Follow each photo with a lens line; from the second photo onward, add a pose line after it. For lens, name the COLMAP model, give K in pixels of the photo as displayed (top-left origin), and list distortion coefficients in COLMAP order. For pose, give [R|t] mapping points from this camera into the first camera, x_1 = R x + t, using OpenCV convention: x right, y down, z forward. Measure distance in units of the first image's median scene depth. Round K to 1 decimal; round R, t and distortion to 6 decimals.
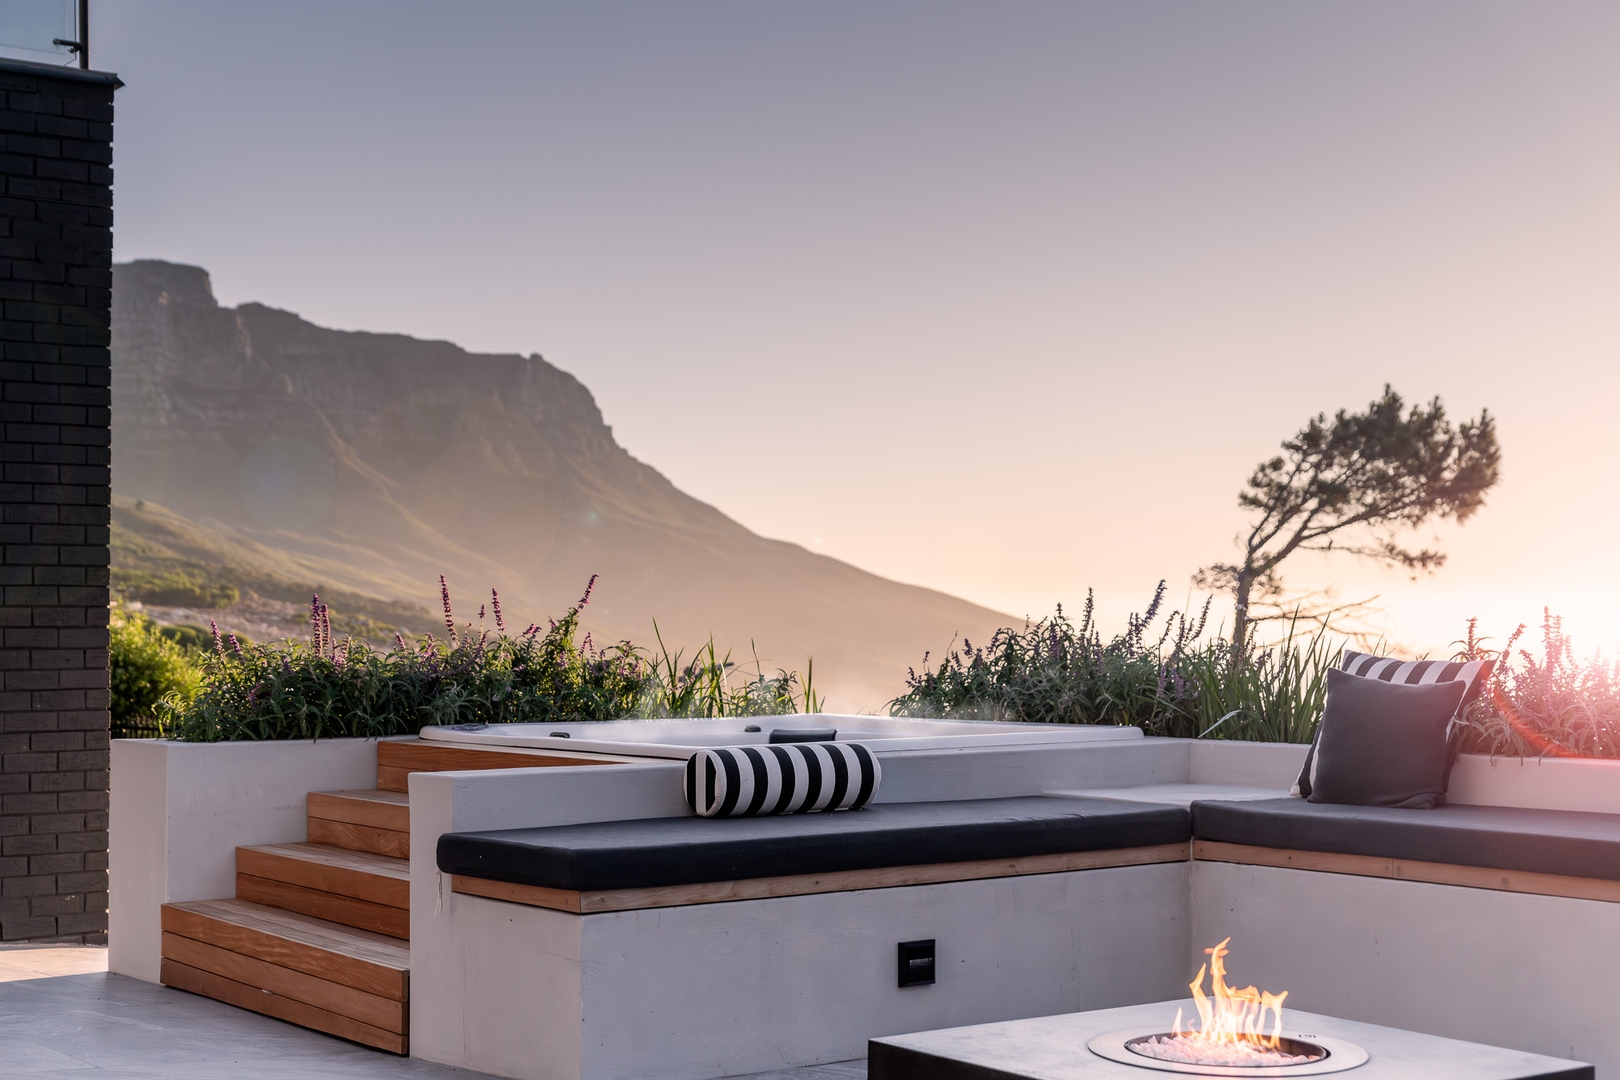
lens RADIAL K [[2336.0, 0, 816.0], [0, 2336.0, 545.1], [0, 0, 1]] dist [0.015054, 0.000000]
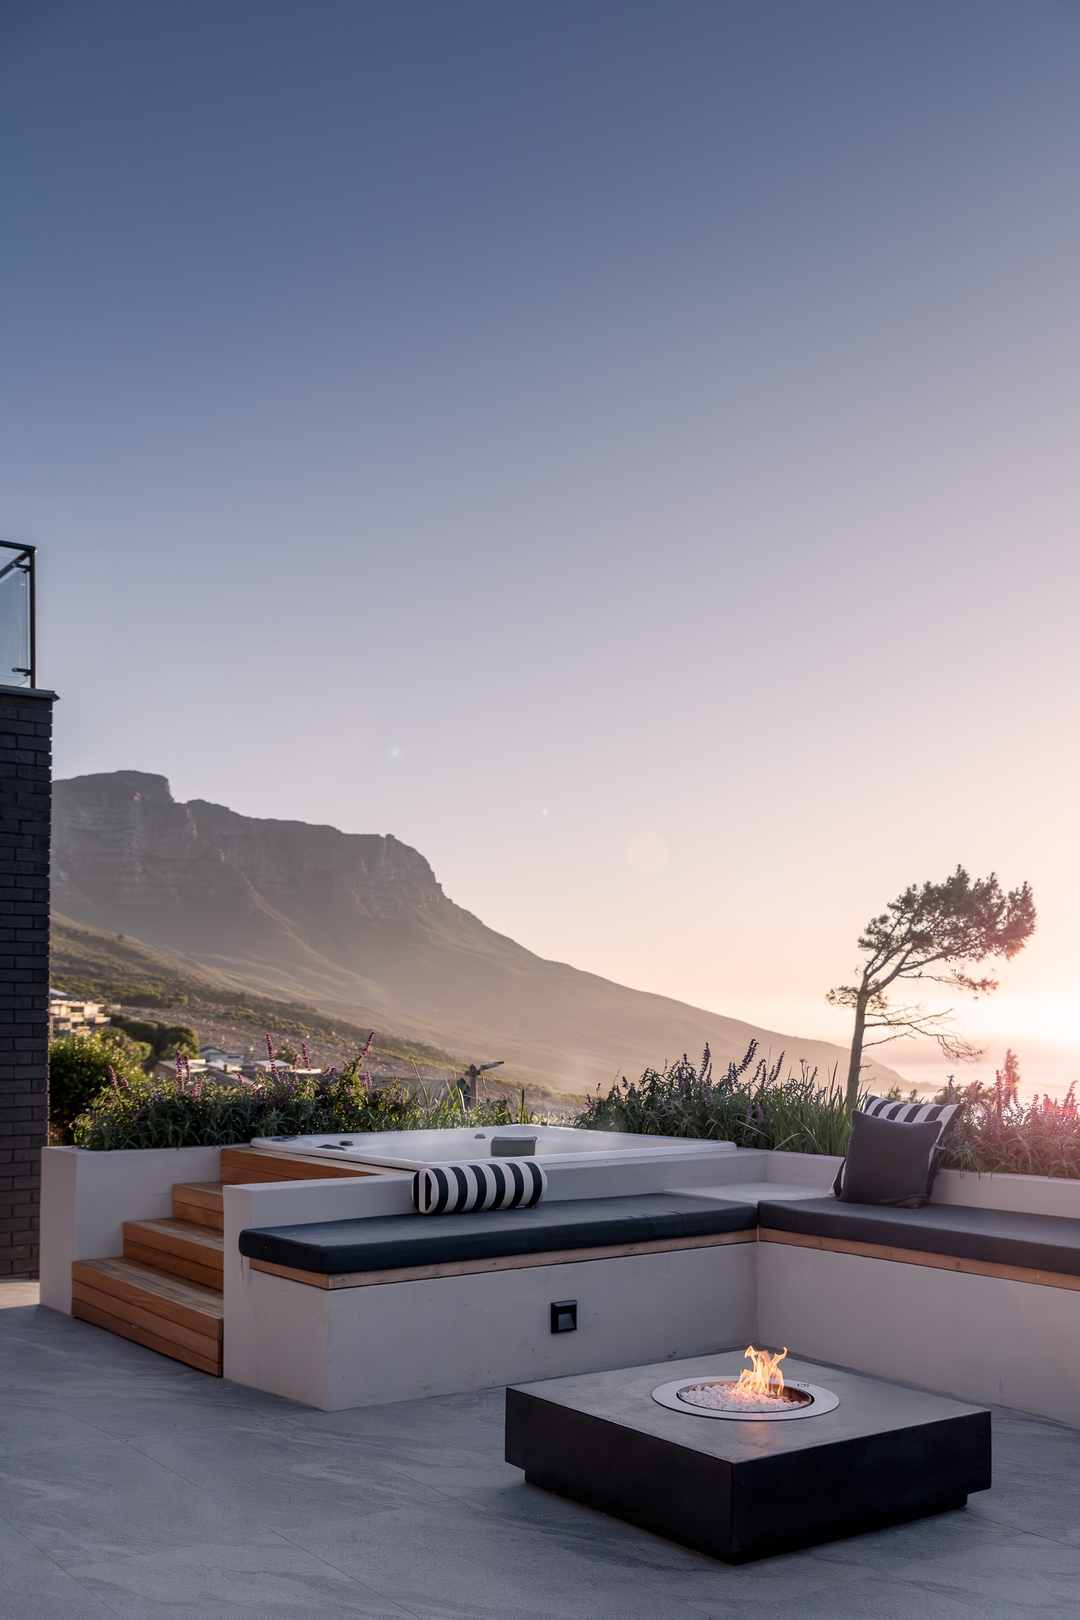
lens RADIAL K [[1594.8, 0, 566.8], [0, 1594.8, 959.0], [0, 0, 1]] dist [-0.001880, 0.000000]
pose [[0.999957, 0.000663, -0.009198, 0.036598], [-0.000693, 0.999994, -0.003263, -0.029912], [0.009196, 0.003269, 0.999952, -0.006438]]
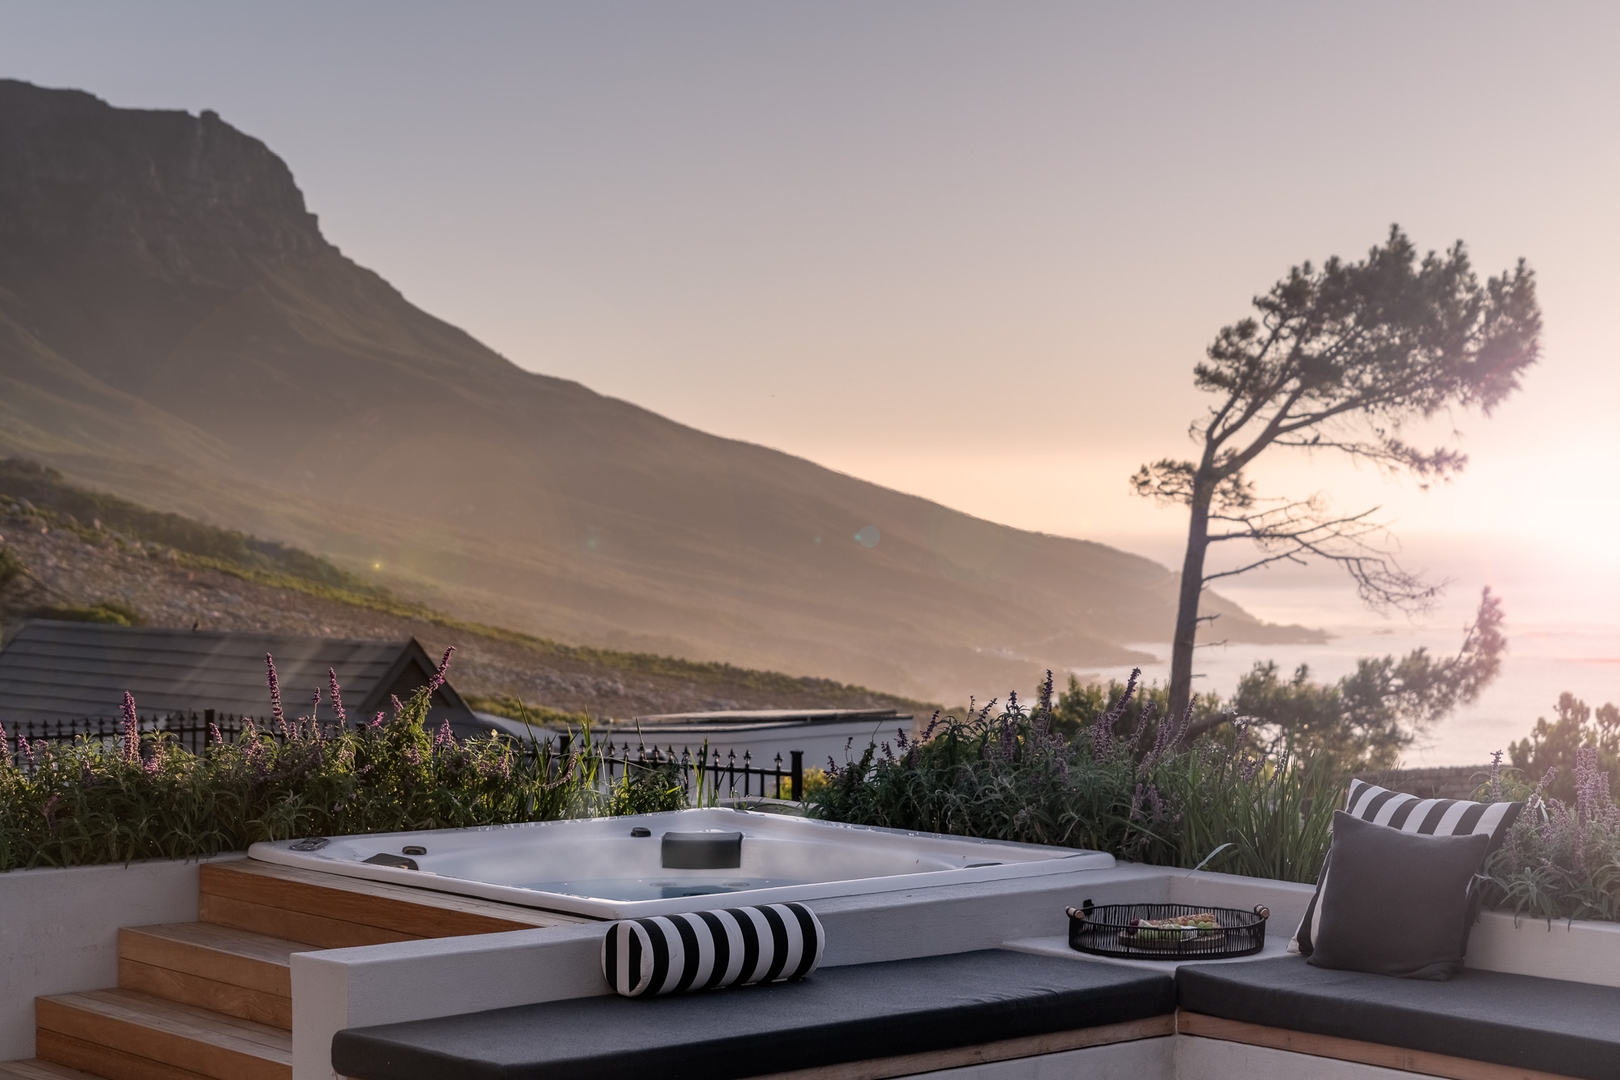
lens RADIAL K [[3247.2, 0, 805.4], [0, 3247.2, 532.2], [0, 0, 1]] dist [0.033538, 0.000000]
pose [[0.998023, 0.004681, 0.062675, -0.041334], [-0.007587, 0.998903, 0.046209, -0.081029], [-0.062390, -0.046593, 0.996964, -0.147263]]
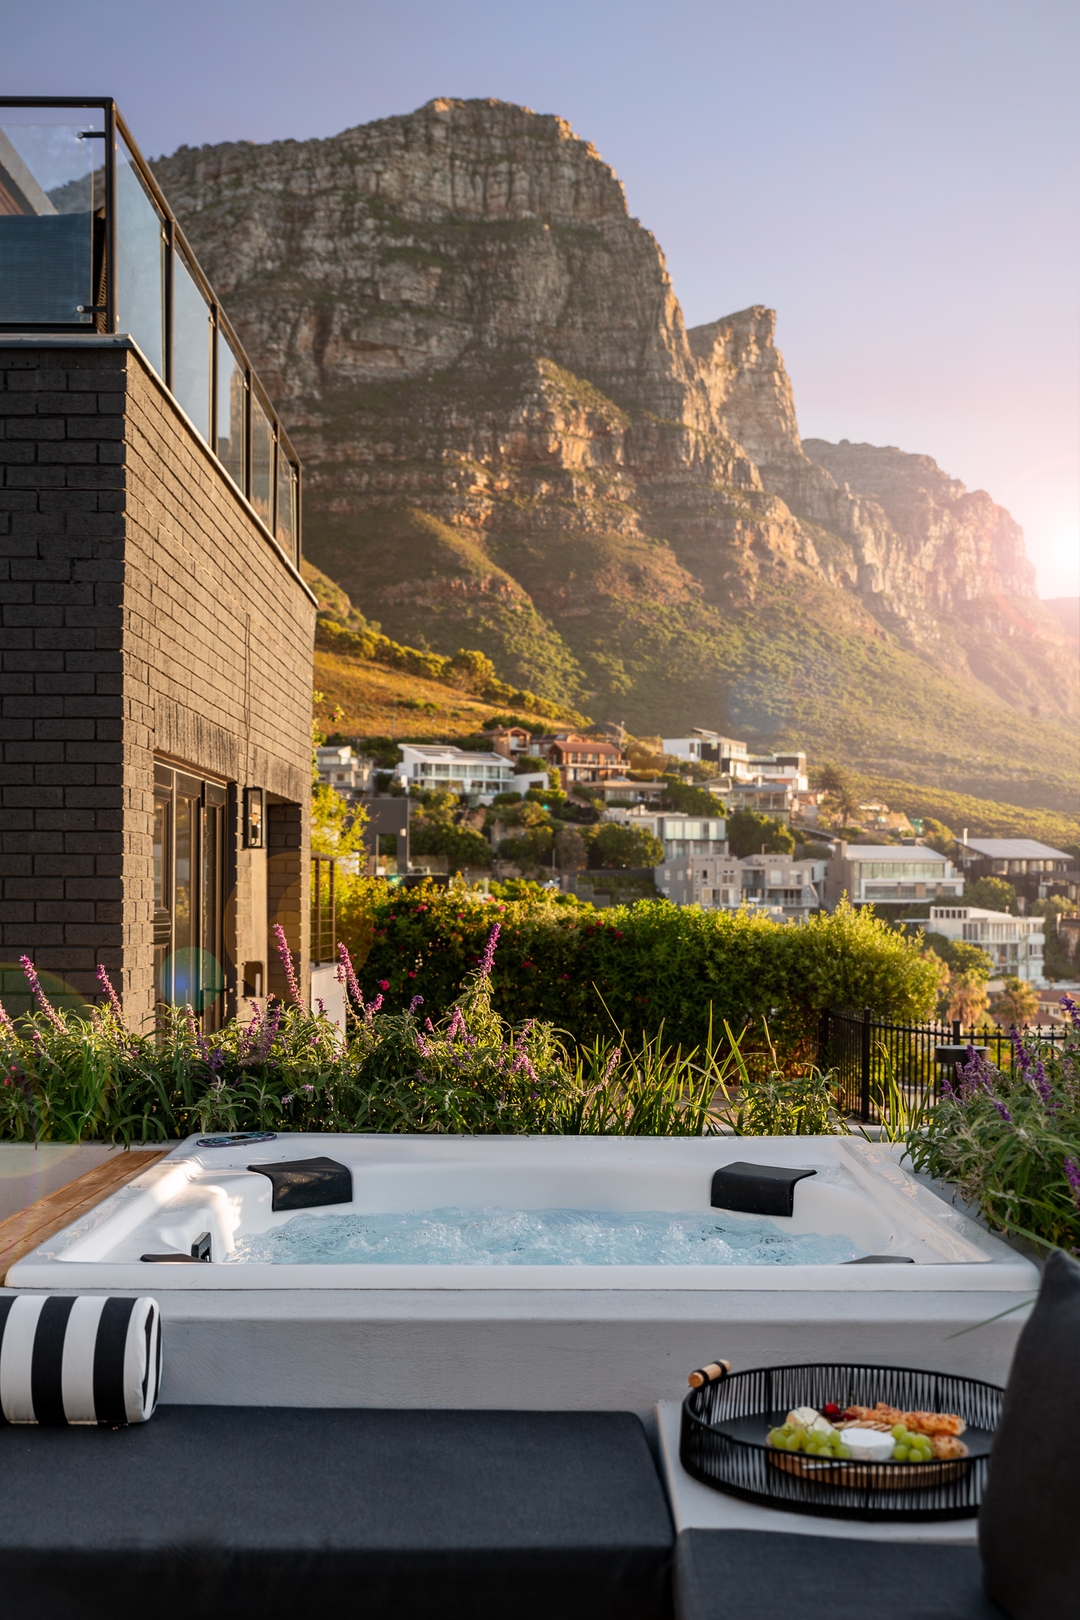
lens RADIAL K [[2049.6, 0, 540.2], [0, 2049.6, 817.7], [0, 0, 1]] dist [0.042264, 0.000000]
pose [[0.807908, -0.016896, -0.589066, 0.286664], [0.017933, 0.999831, -0.004083, -0.016500], [0.589035, -0.007265, 0.808075, 0.492331]]
